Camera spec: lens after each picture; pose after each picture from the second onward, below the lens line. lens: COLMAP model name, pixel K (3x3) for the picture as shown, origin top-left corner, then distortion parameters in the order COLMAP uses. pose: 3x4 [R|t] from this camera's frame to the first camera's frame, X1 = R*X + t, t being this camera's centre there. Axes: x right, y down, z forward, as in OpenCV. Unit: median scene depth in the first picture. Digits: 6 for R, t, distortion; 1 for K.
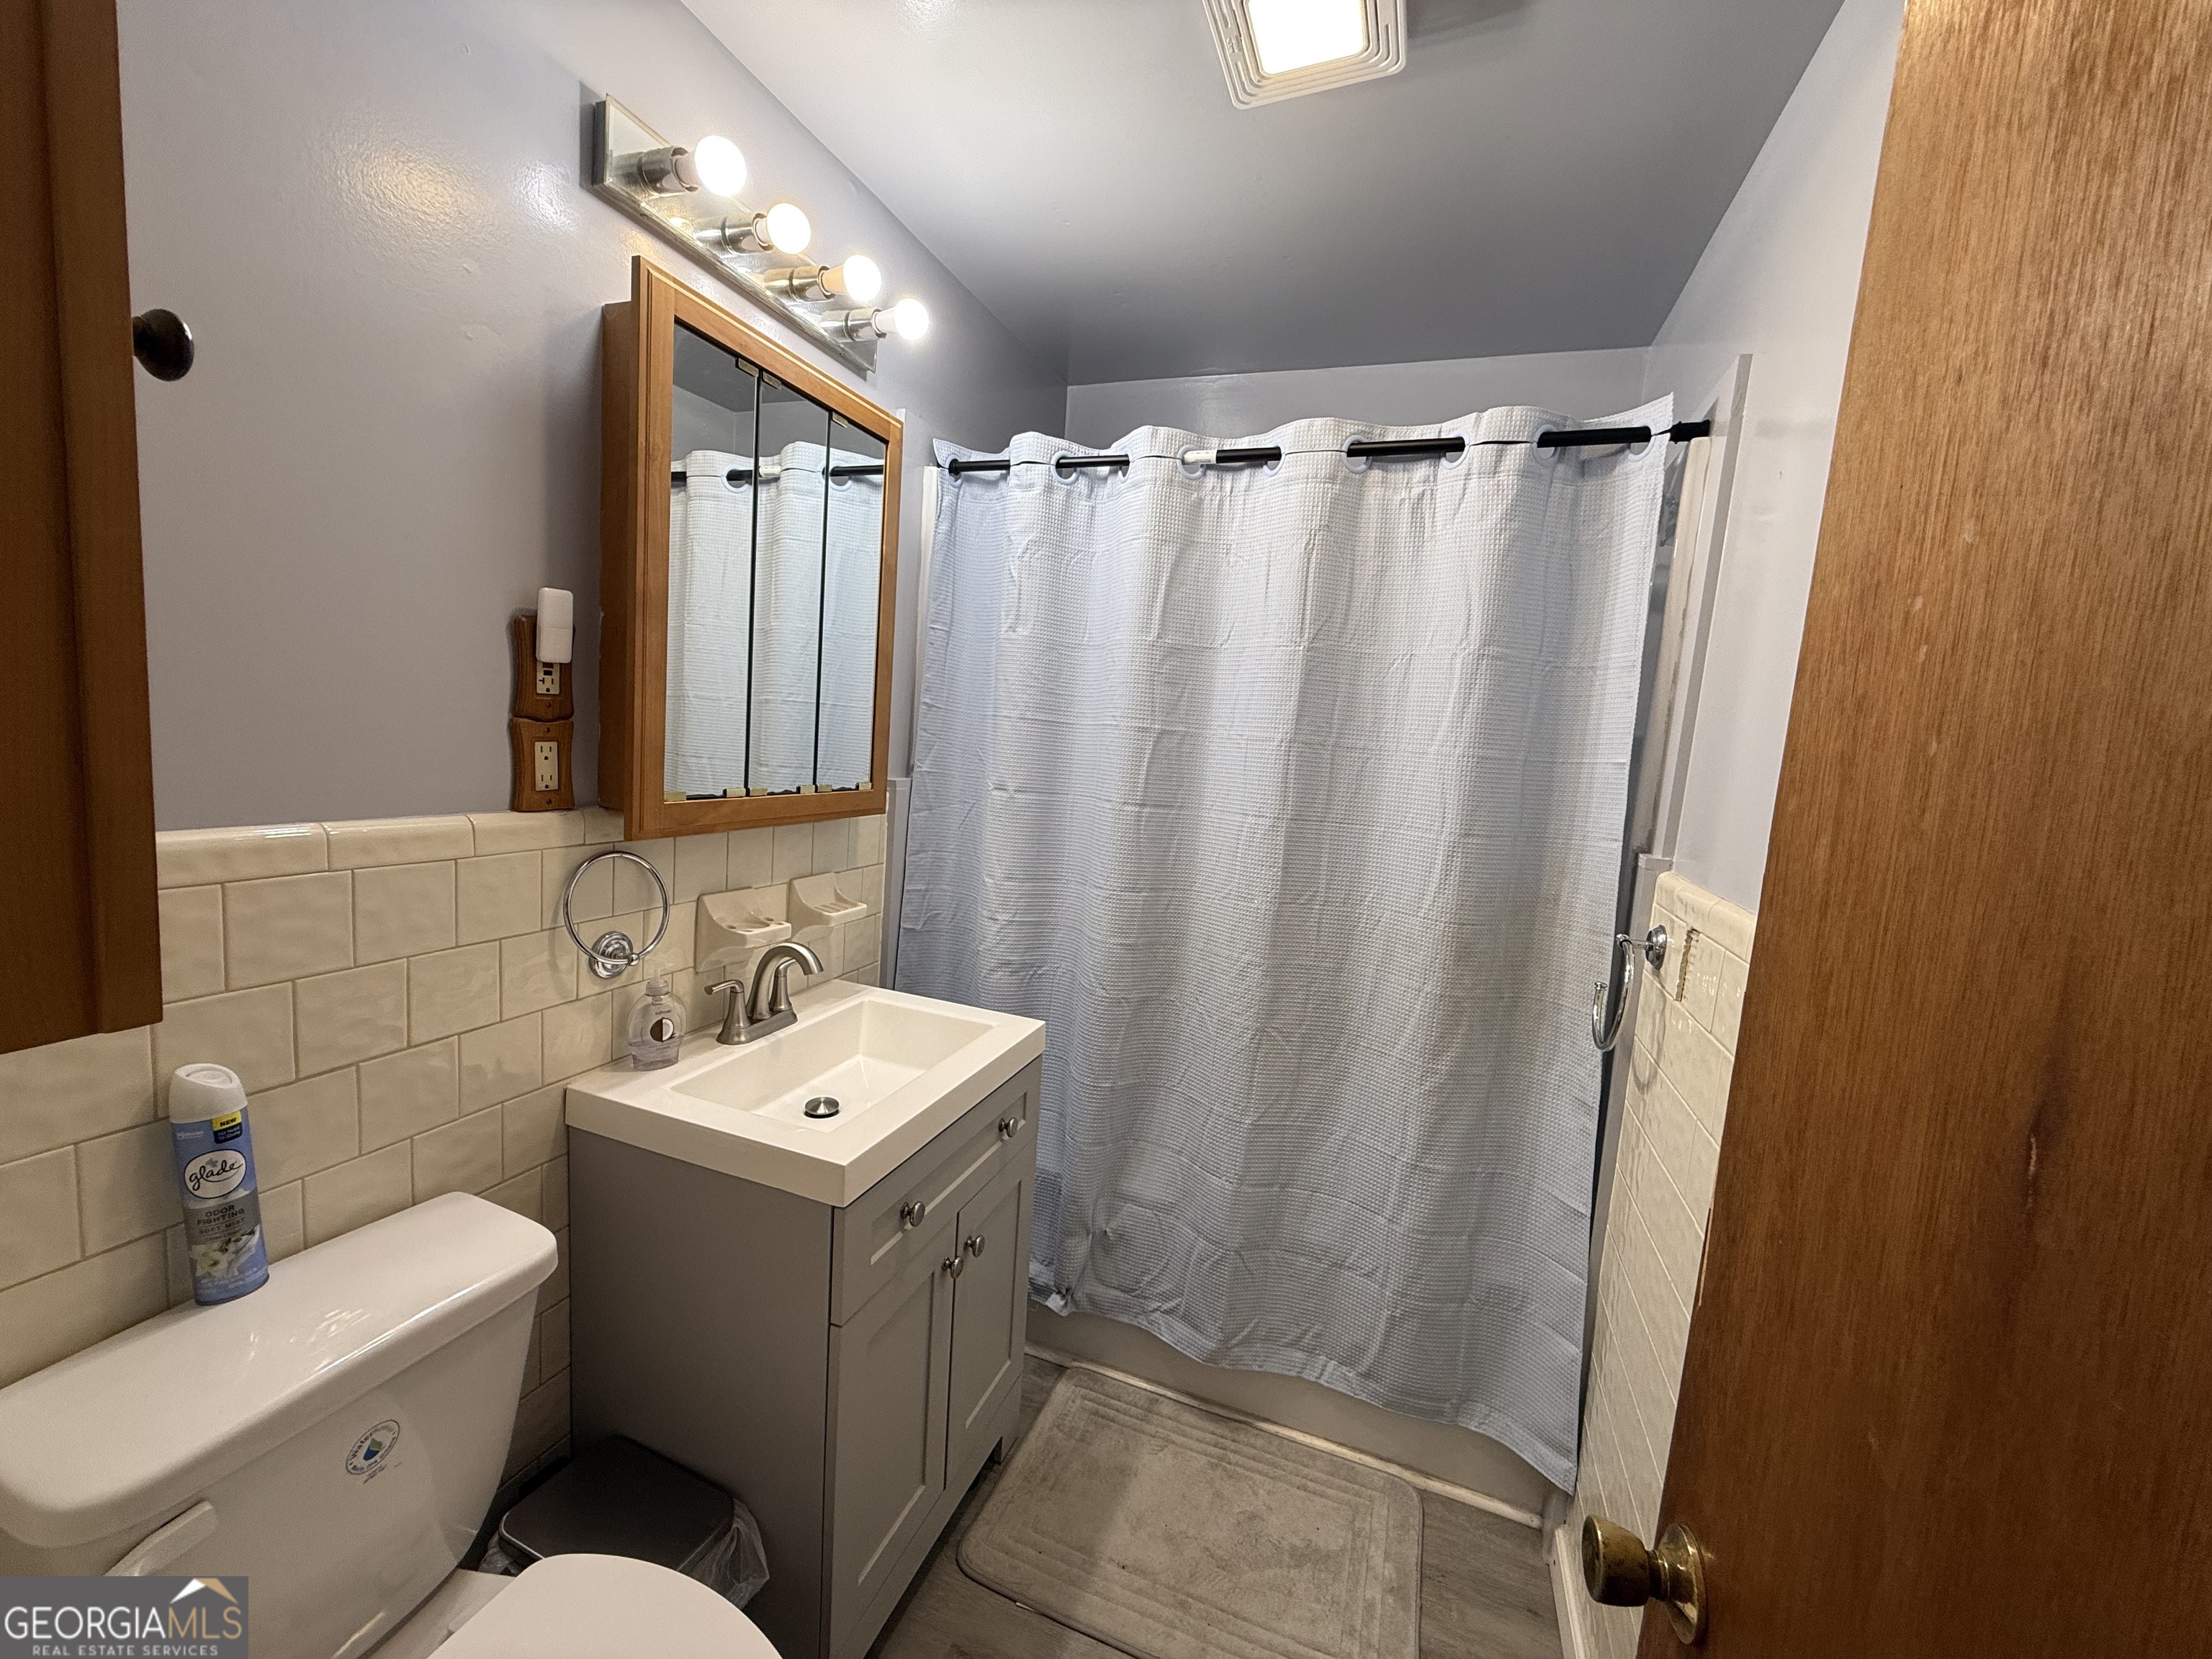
lens RADIAL K [[881.7, 0, 1101.8], [0, 881.7, 828.1], [0, 0, 1]] dist [-0.000511, 0.000489]
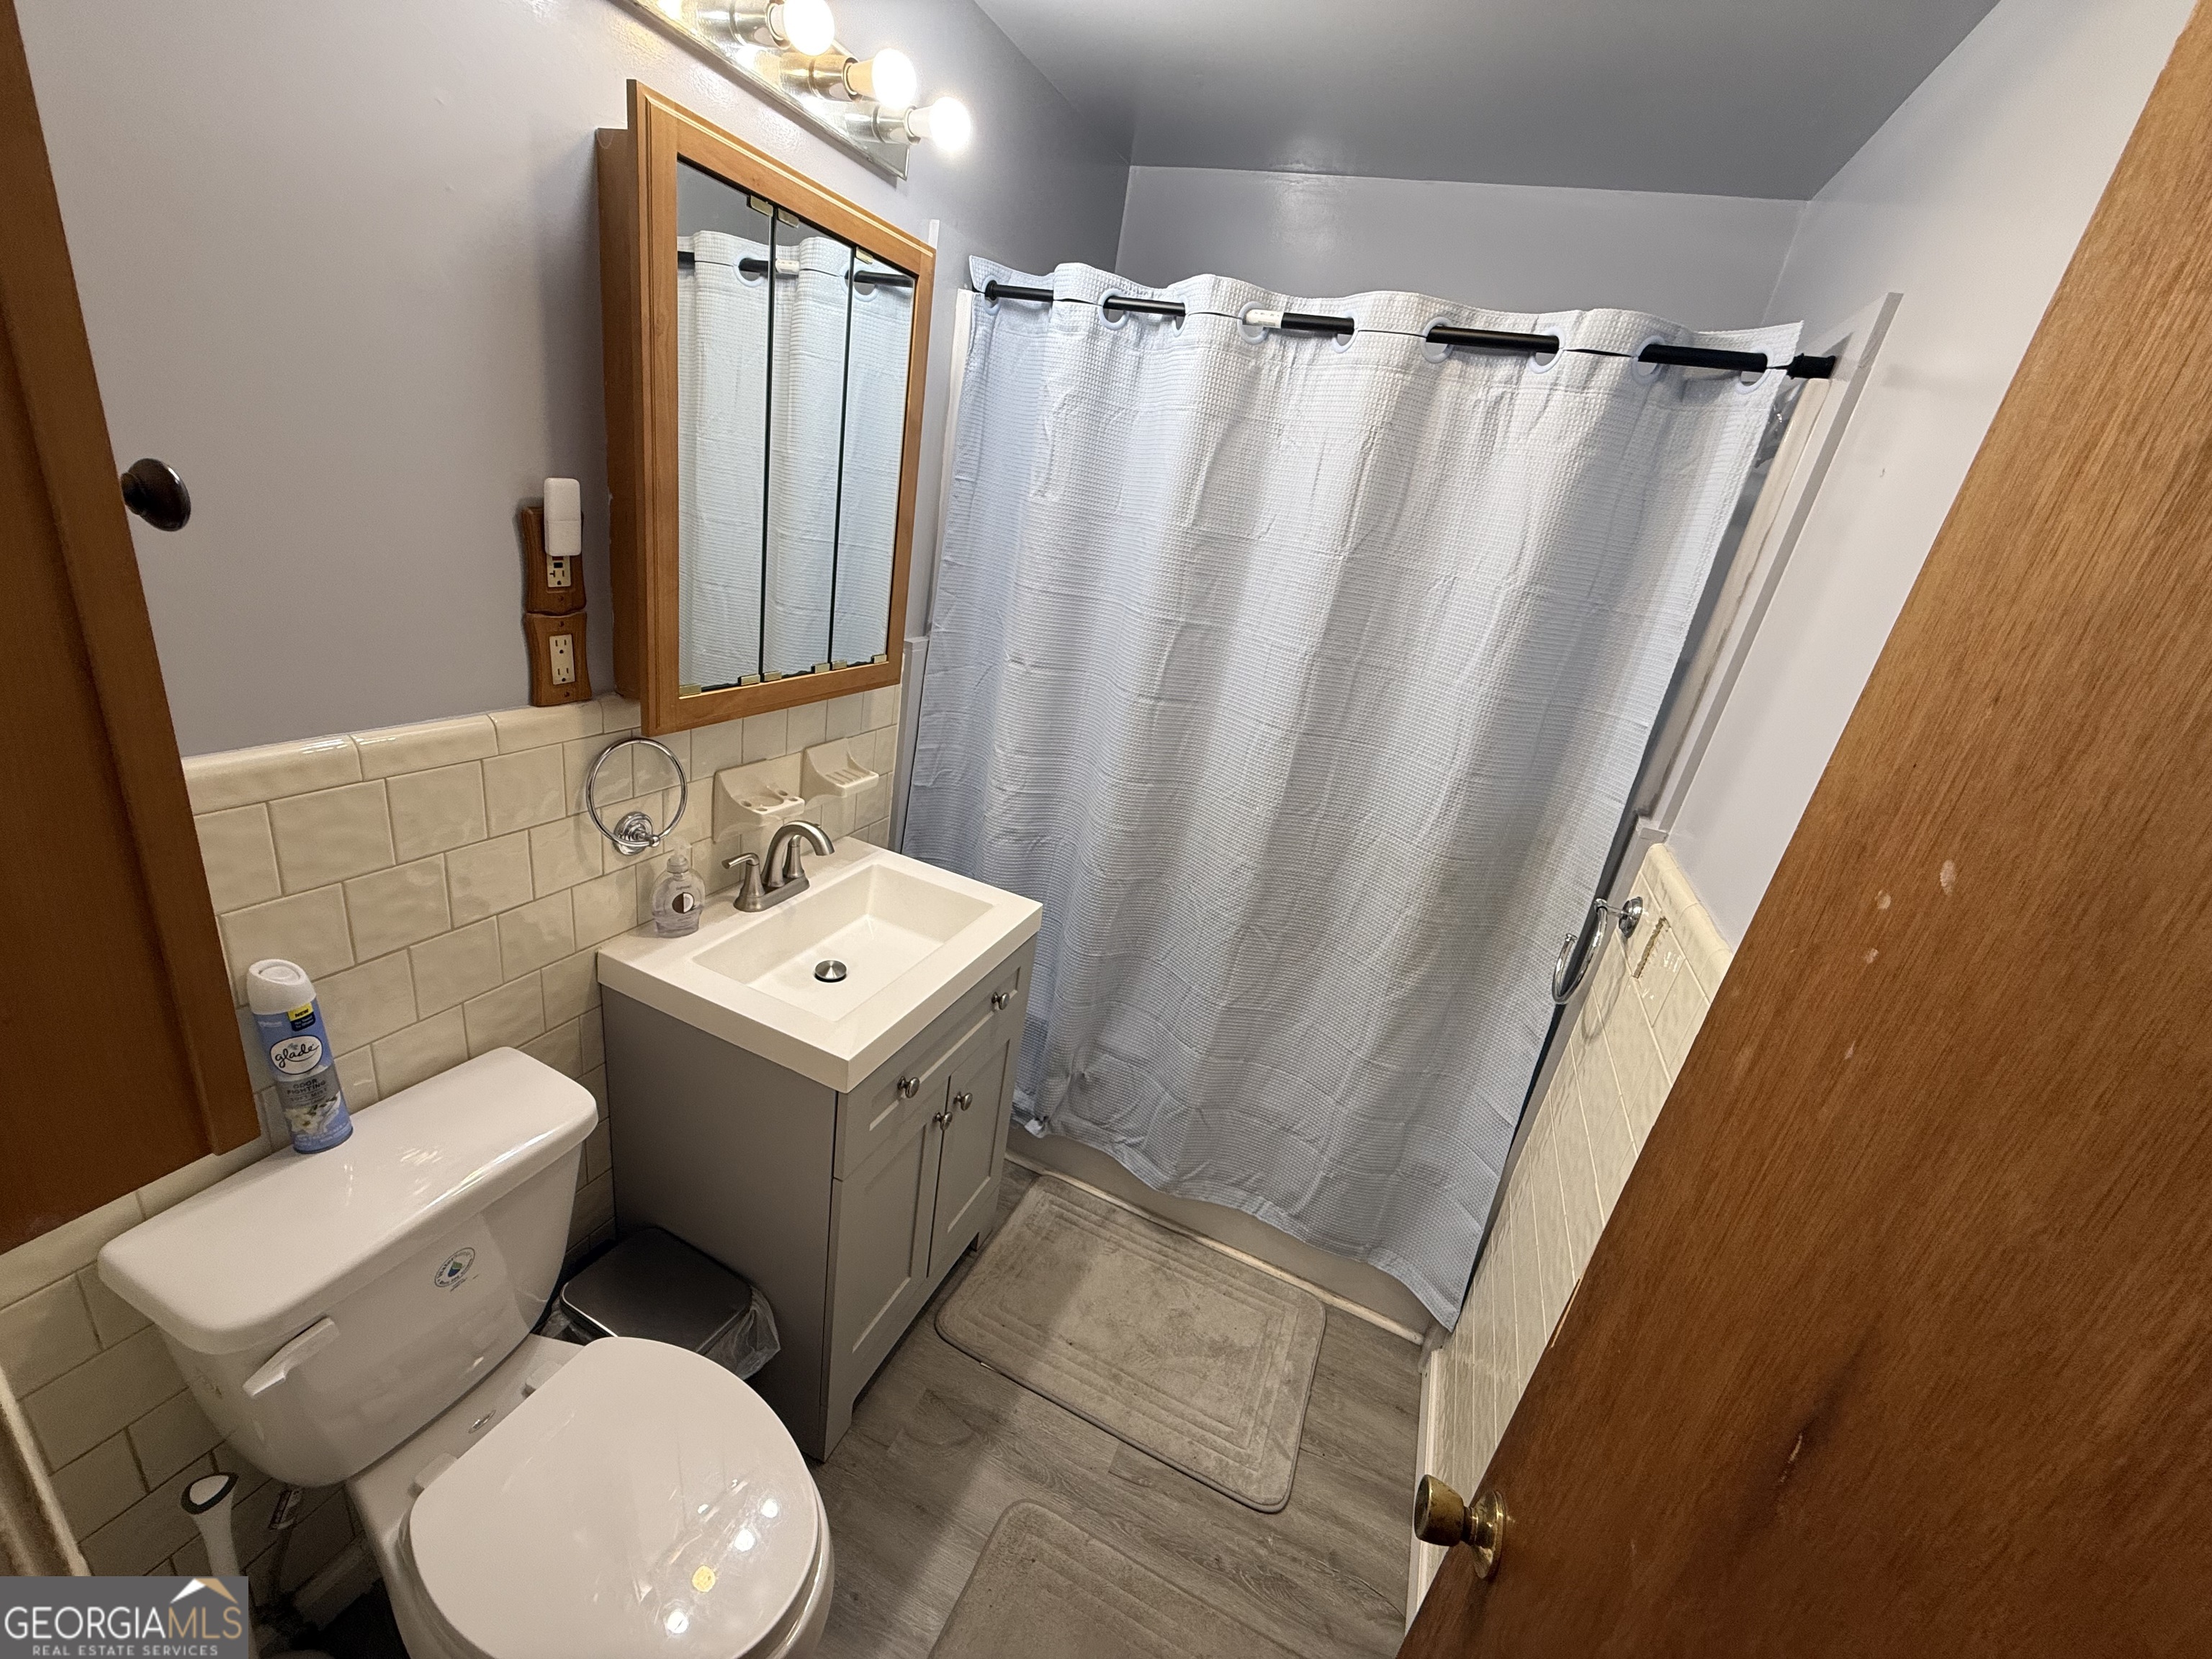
lens RADIAL K [[881.7, 0, 1101.7], [0, 881.7, 828.9], [0, 0, 1]] dist [-0.000511, 0.000489]
pose [[0.995171, 0.097961, -0.006270, 0.004607], [-0.093350, 0.964209, 0.248168, -0.146015], [0.030356, -0.246384, 0.968697, -0.000162]]
